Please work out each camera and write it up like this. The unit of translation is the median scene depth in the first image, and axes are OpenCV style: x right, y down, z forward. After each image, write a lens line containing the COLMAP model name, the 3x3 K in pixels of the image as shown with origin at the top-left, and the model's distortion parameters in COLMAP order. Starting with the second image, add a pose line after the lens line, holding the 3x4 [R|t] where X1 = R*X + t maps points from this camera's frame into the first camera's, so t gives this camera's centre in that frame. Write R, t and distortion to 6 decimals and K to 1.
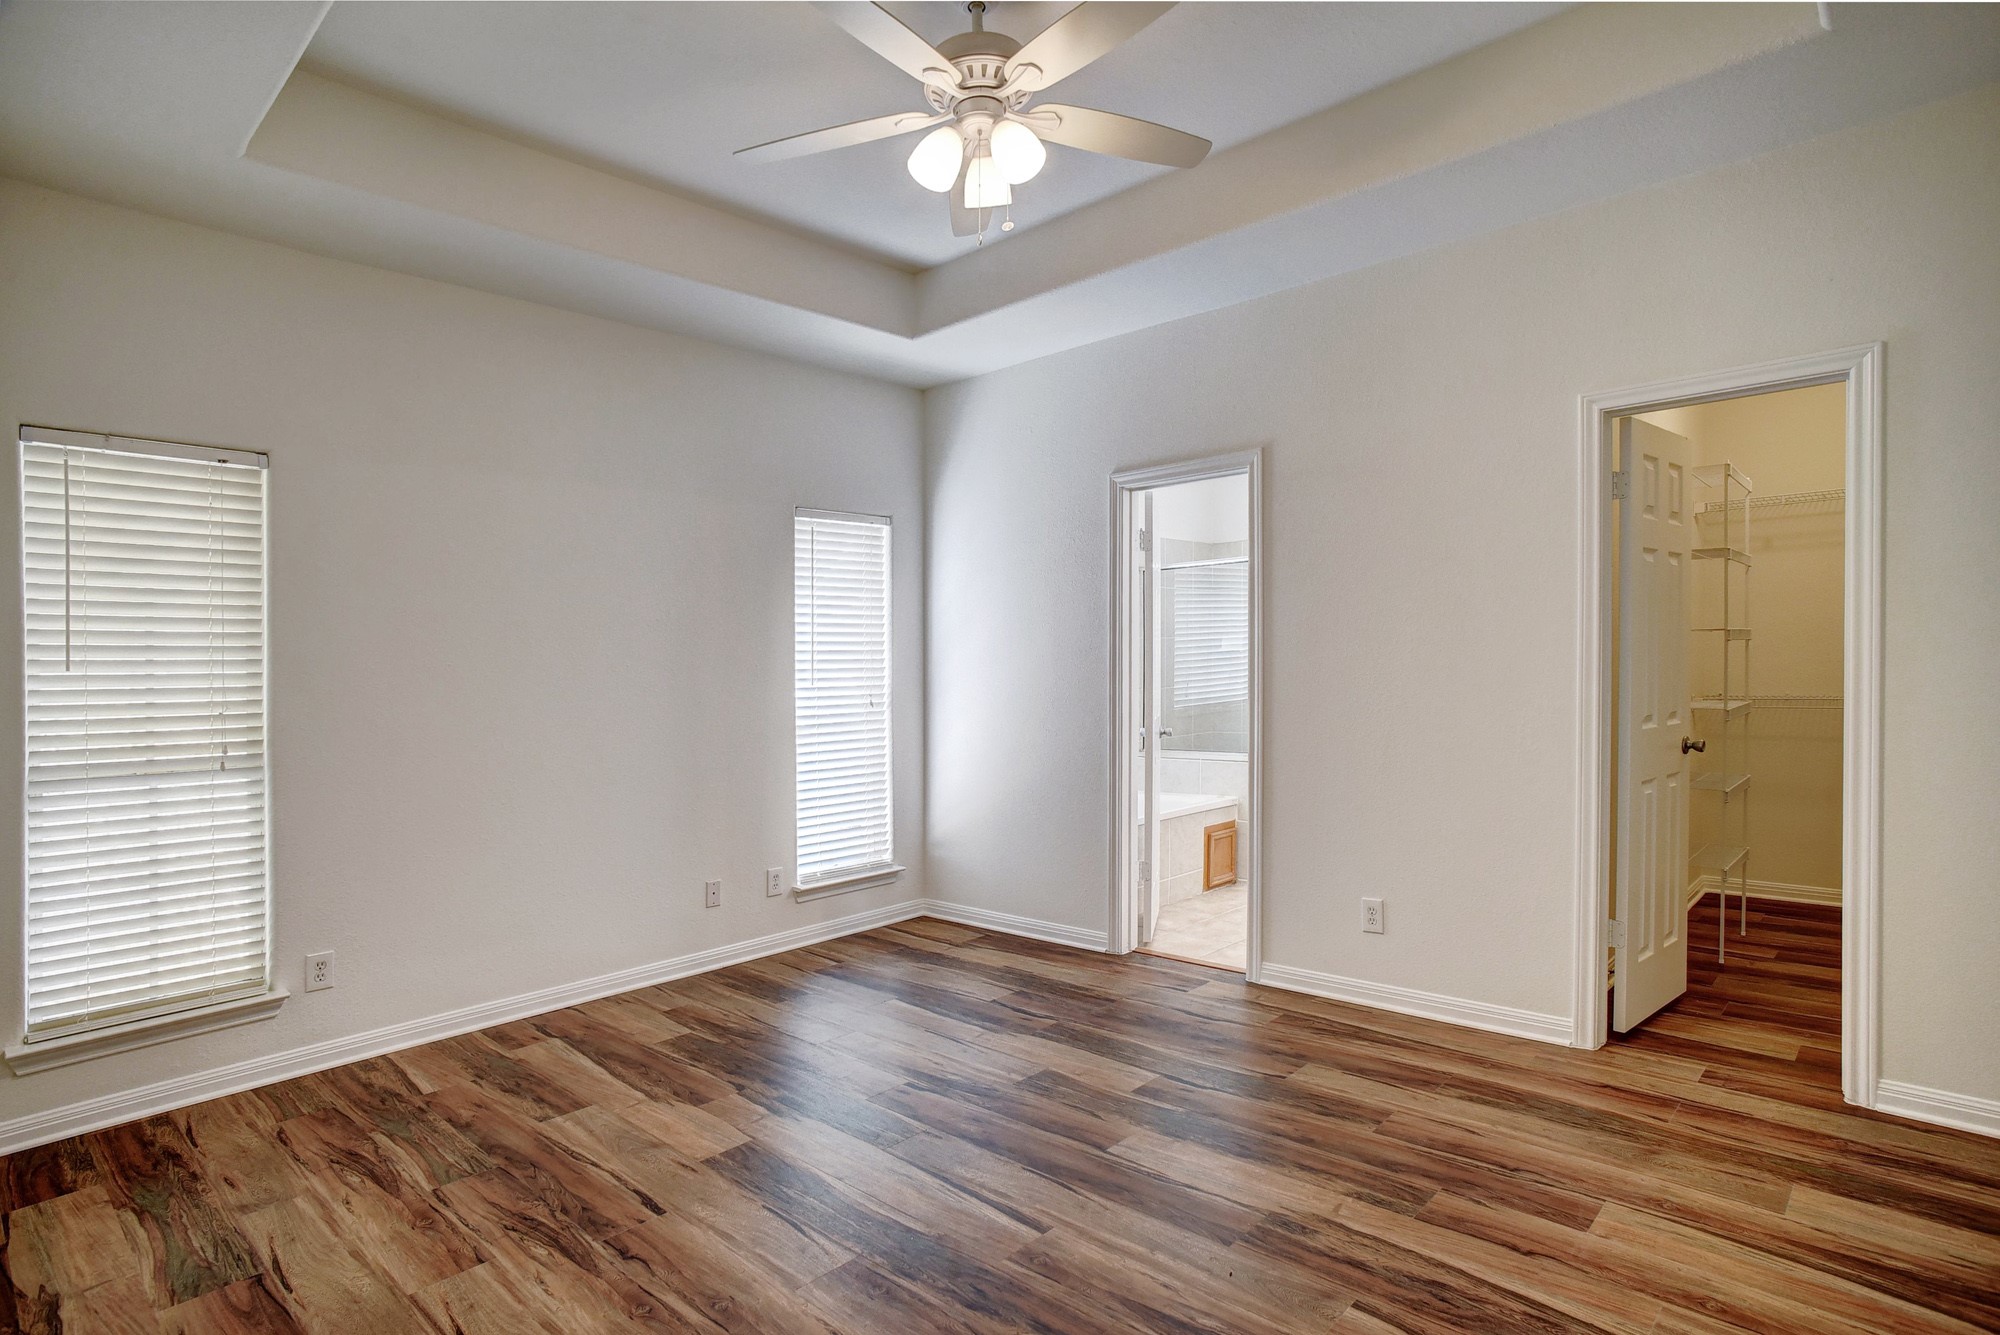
lens RADIAL K [[1037.4, 0, 996.9], [0, 1037.4, 673.2], [0, 0, 1]] dist [-0.004063, 0.002636]
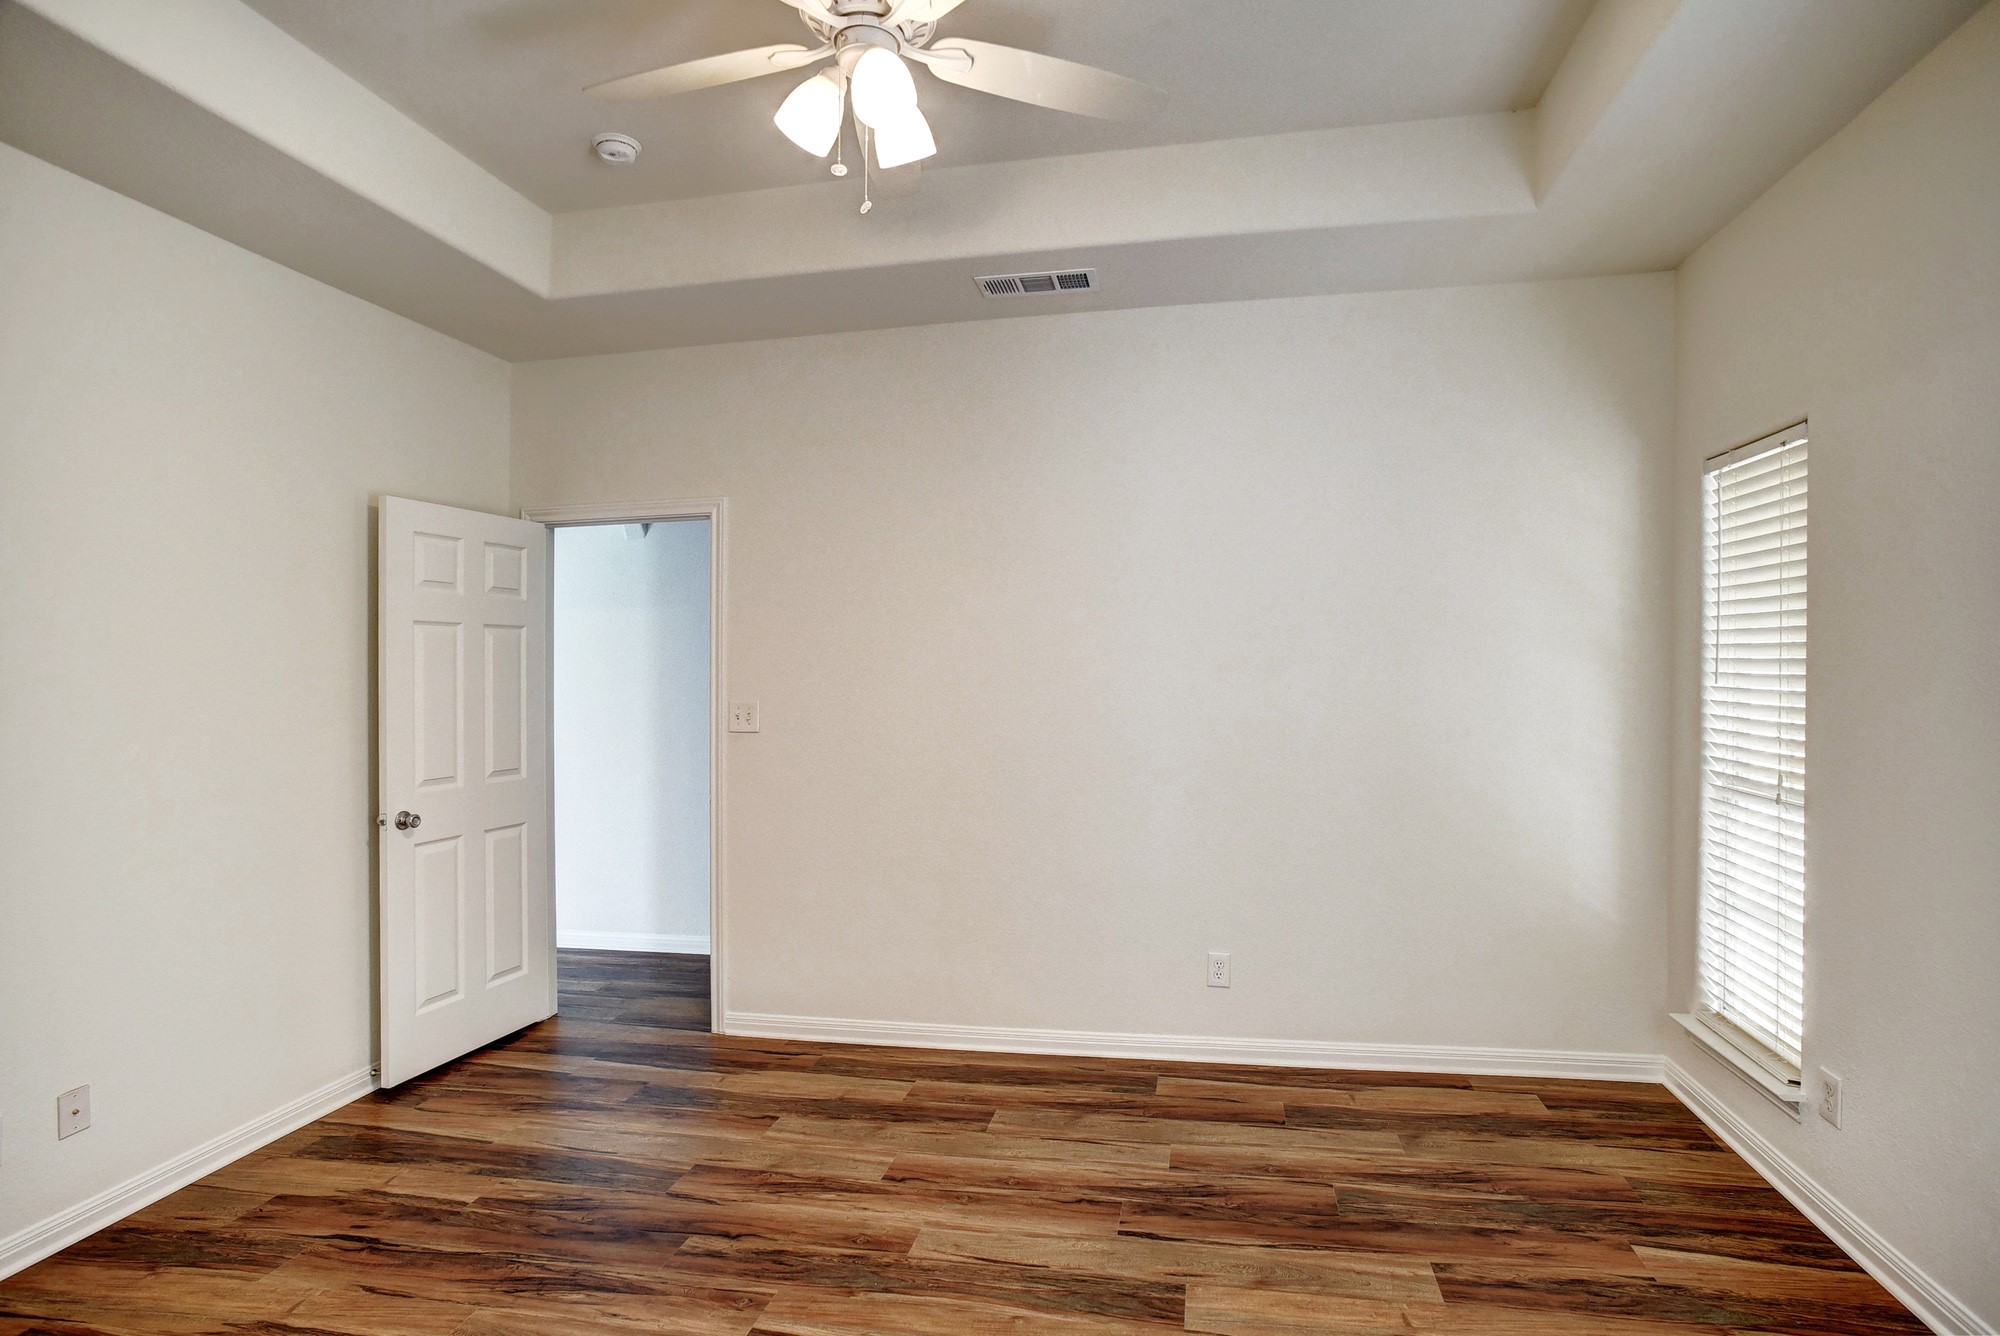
lens RADIAL K [[1037.4, 0, 991.9], [0, 1037.4, 665.9], [0, 0, 1]] dist [-0.004063, 0.002636]
pose [[-0.850931, 0.040079, -0.523746, 0.316725], [0.039997, 0.999134, 0.011474, -0.070974], [0.523752, -0.011185, -0.851797, 1.842574]]
